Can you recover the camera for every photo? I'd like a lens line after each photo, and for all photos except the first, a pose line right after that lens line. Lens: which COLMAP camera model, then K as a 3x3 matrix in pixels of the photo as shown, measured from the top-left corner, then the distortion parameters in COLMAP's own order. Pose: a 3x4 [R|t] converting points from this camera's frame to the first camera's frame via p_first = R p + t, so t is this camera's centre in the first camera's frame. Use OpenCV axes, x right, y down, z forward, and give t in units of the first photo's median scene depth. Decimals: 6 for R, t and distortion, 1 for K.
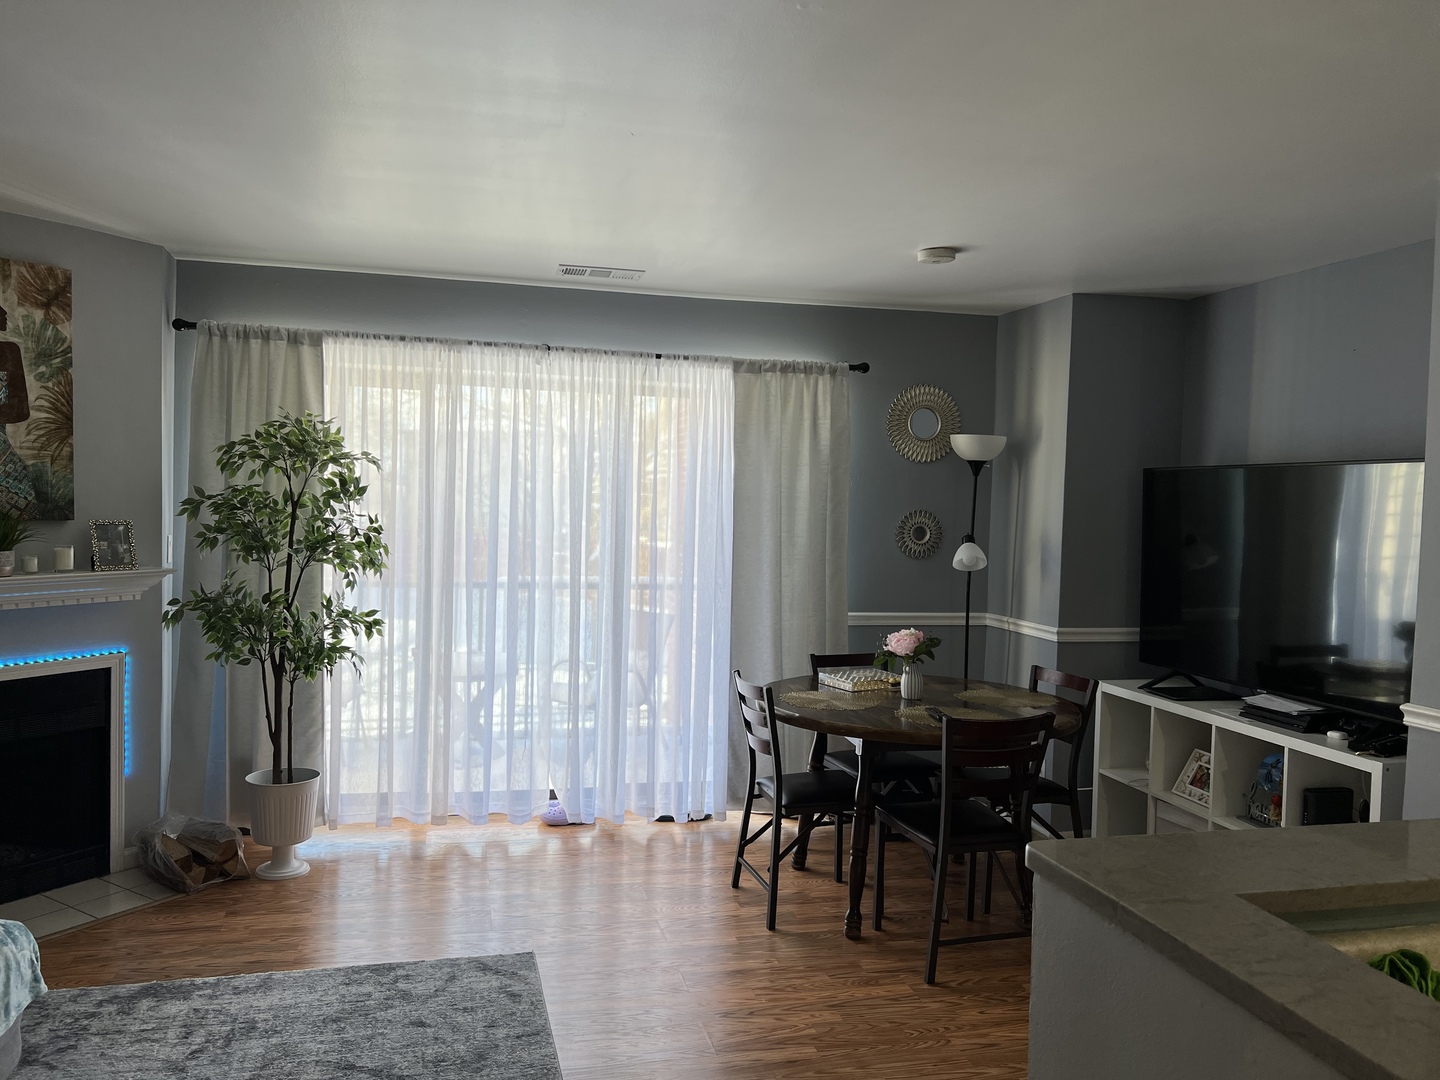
lens RADIAL K [[1087.4, 0, 726.0], [0, 1087.4, 555.2], [0, 0, 1]] dist [0.069468, -0.090604]
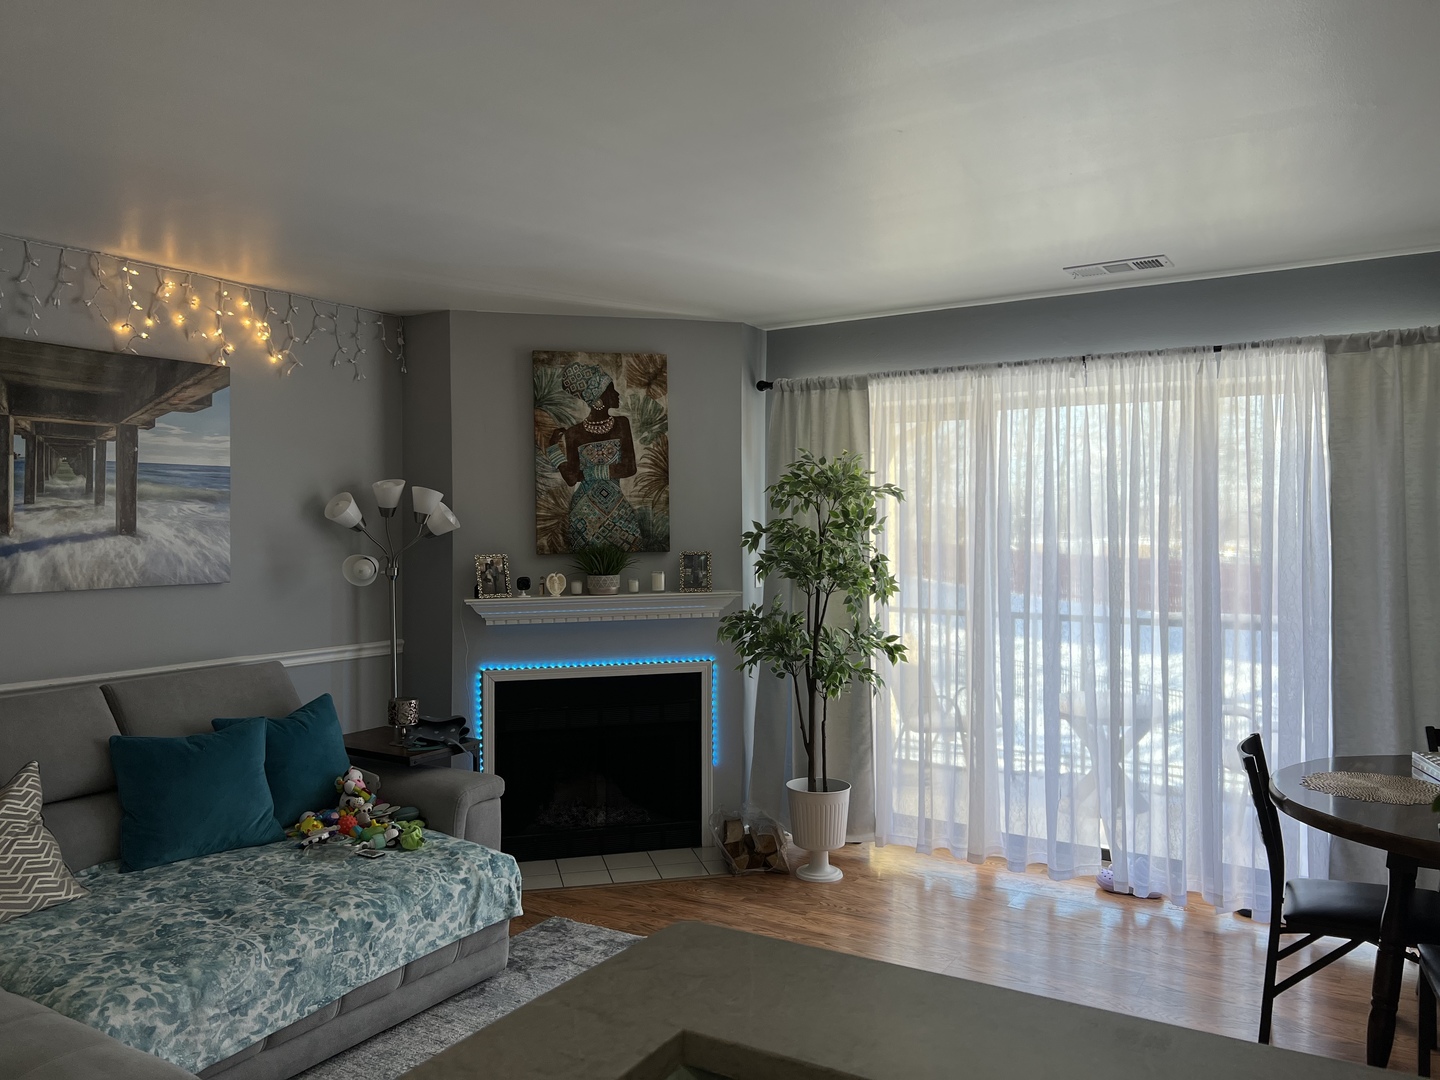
lens RADIAL K [[1086.5, 0, 715.5], [0, 1086.5, 534.8], [0, 0, 1]] dist [0.069406, -0.083057]
pose [[0.700235, -0.025127, -0.713470, 0.291404], [-0.014240, 0.998690, -0.049148, 0.007802], [0.713770, 0.044575, 0.698960, 0.154512]]
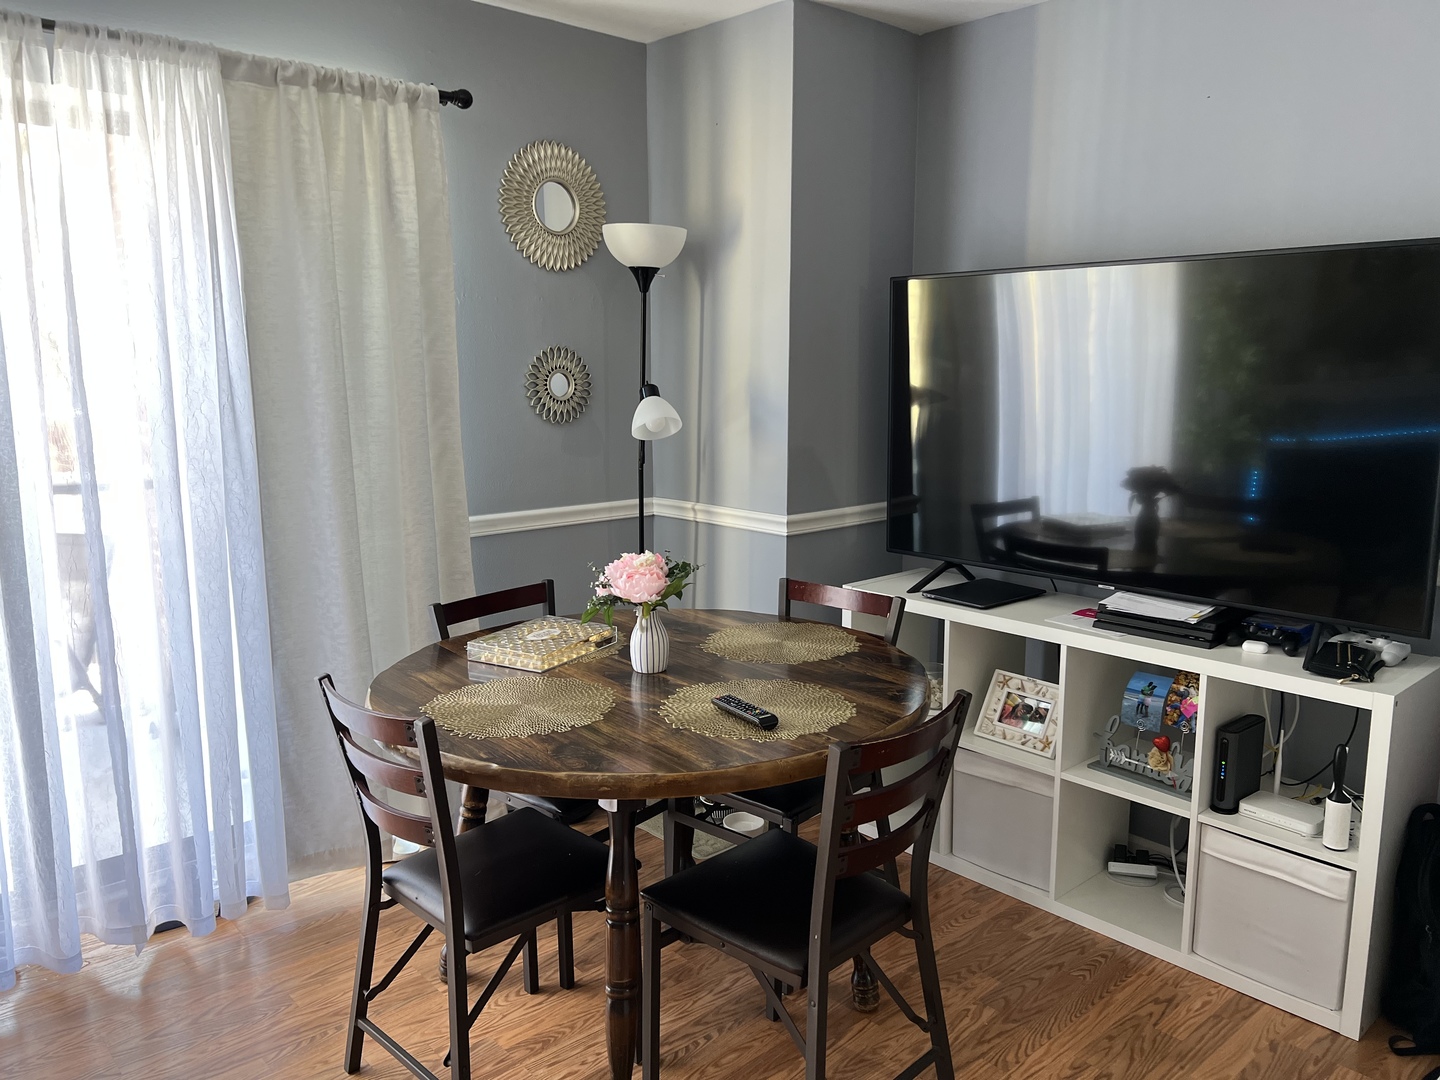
lens RADIAL K [[1086.7, 0, 748.1], [0, 1086.7, 543.4], [0, 0, 1]] dist [0.035351, -0.053890]
pose [[0.876348, -0.103128, 0.470509, -0.044837], [0.045421, 0.990152, 0.132426, -0.008416], [-0.479532, -0.094680, 0.872402, 0.458716]]
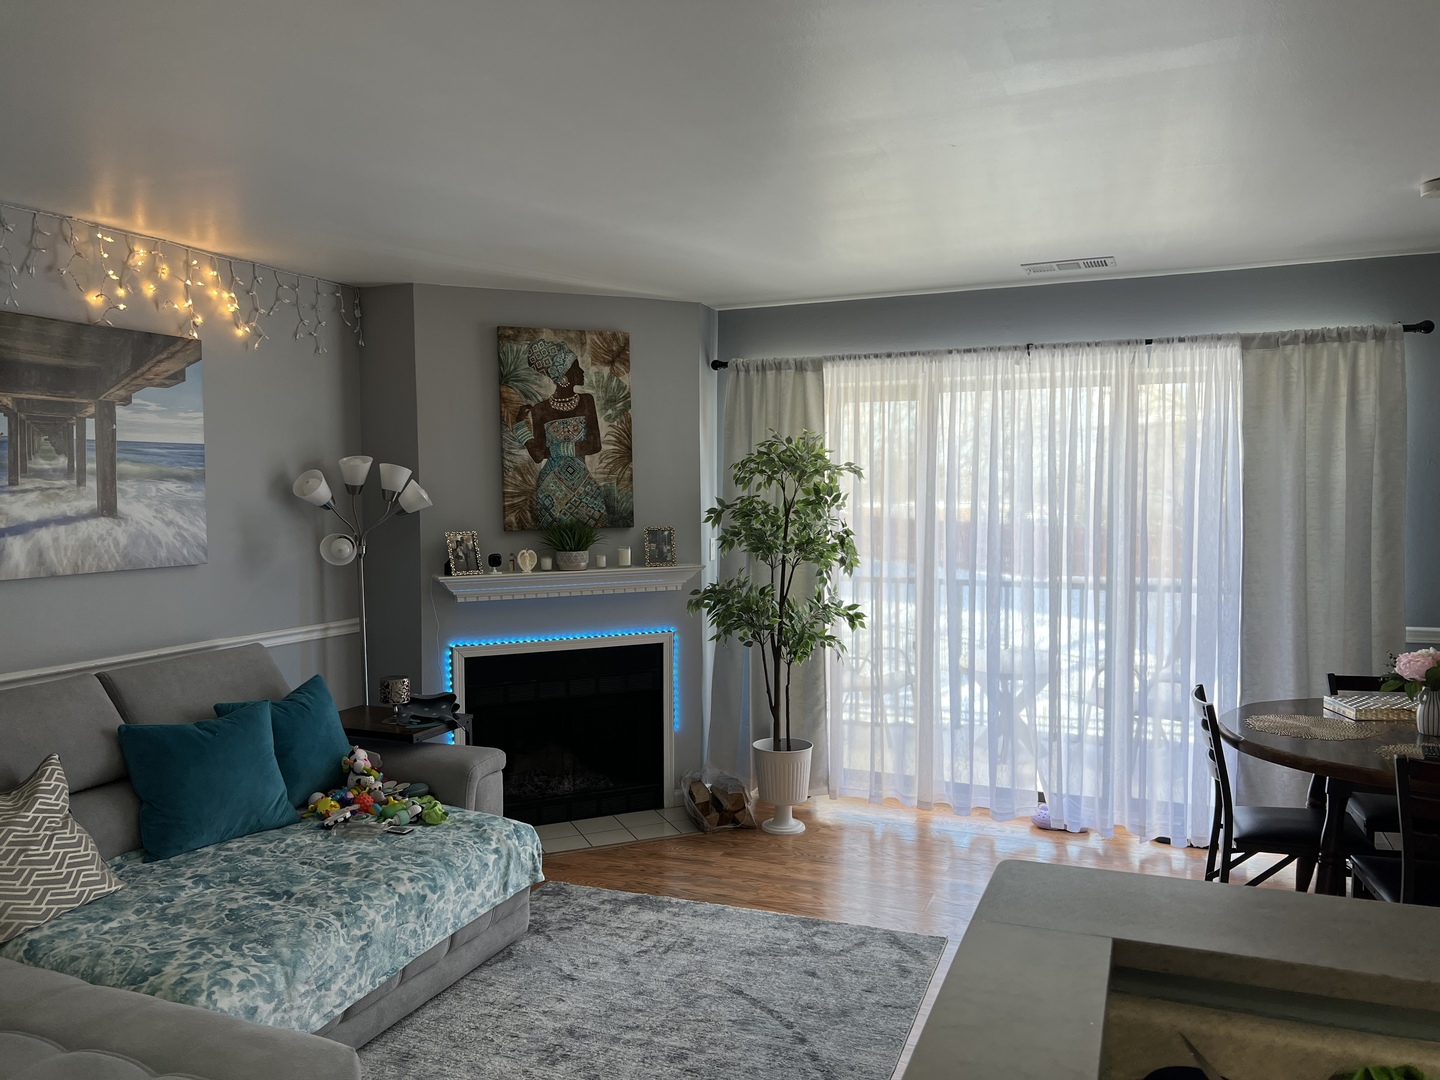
lens RADIAL K [[1087.4, 0, 726.0], [0, 1087.4, 555.2], [0, 0, 1]] dist [0.069468, -0.090604]
pose [[0.810236, 0.002340, -0.586099, 0.213974], [-0.002072, 0.999997, 0.001128, -0.000853], [0.586100, 0.000300, 0.810239, 0.031112]]
